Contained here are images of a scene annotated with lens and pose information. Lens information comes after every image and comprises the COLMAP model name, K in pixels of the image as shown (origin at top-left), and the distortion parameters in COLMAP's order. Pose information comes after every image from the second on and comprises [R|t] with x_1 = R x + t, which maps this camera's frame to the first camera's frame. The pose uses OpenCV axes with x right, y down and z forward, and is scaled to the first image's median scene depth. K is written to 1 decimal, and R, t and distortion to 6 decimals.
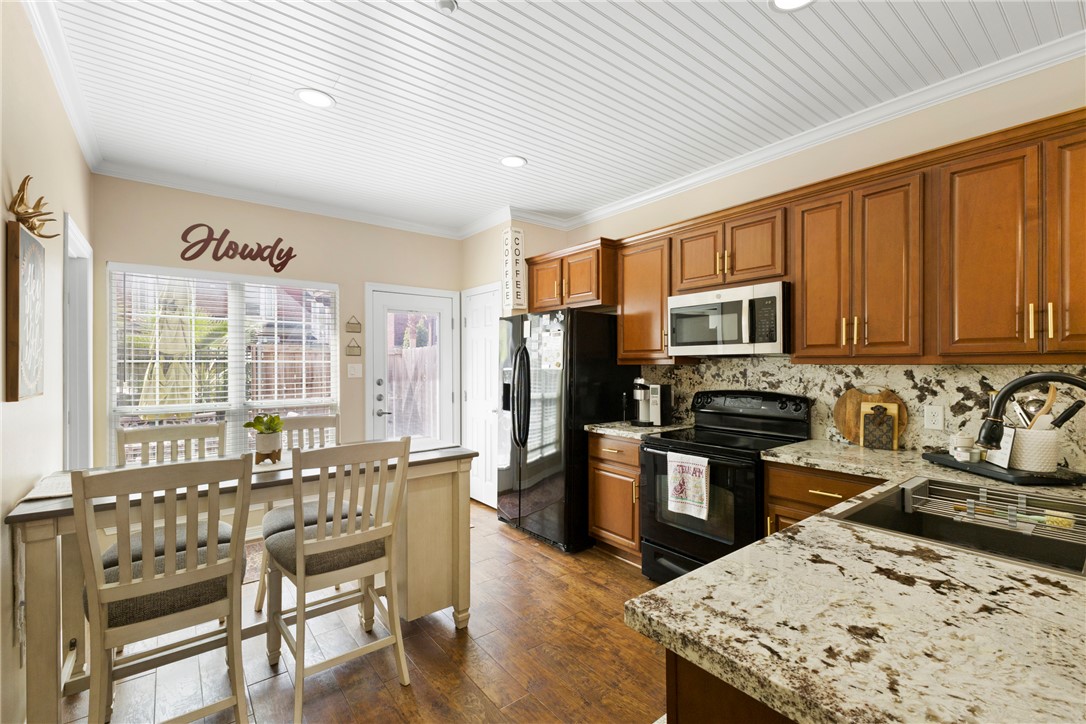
lens RADIAL K [[474.0, 0, 540.8], [0, 474.0, 357.6], [0, 0, 1]] dist [0.009965, -0.000182]
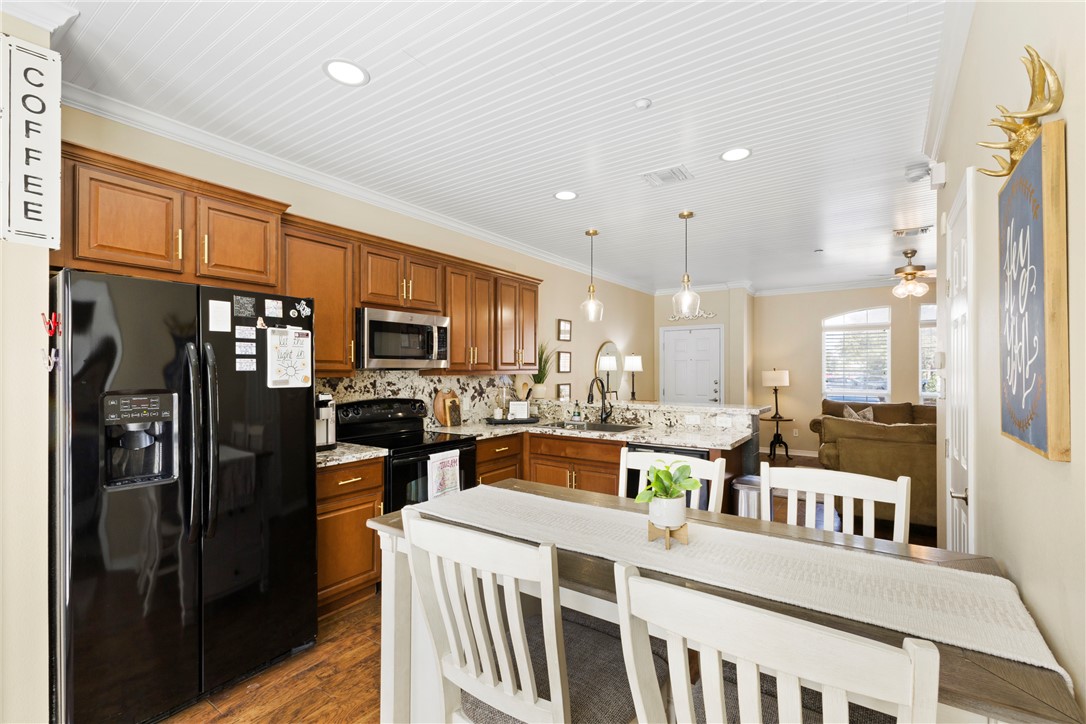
lens RADIAL K [[472.7, 0, 563.3], [0, 472.7, 376.4], [0, 0, 1]] dist [0.022726, -0.000008]
pose [[-0.313823, -0.010582, 0.949422, -0.814644], [-0.011449, 0.999907, 0.007360, 0.001783], [-0.949412, -0.008560, -0.313915, 0.970060]]
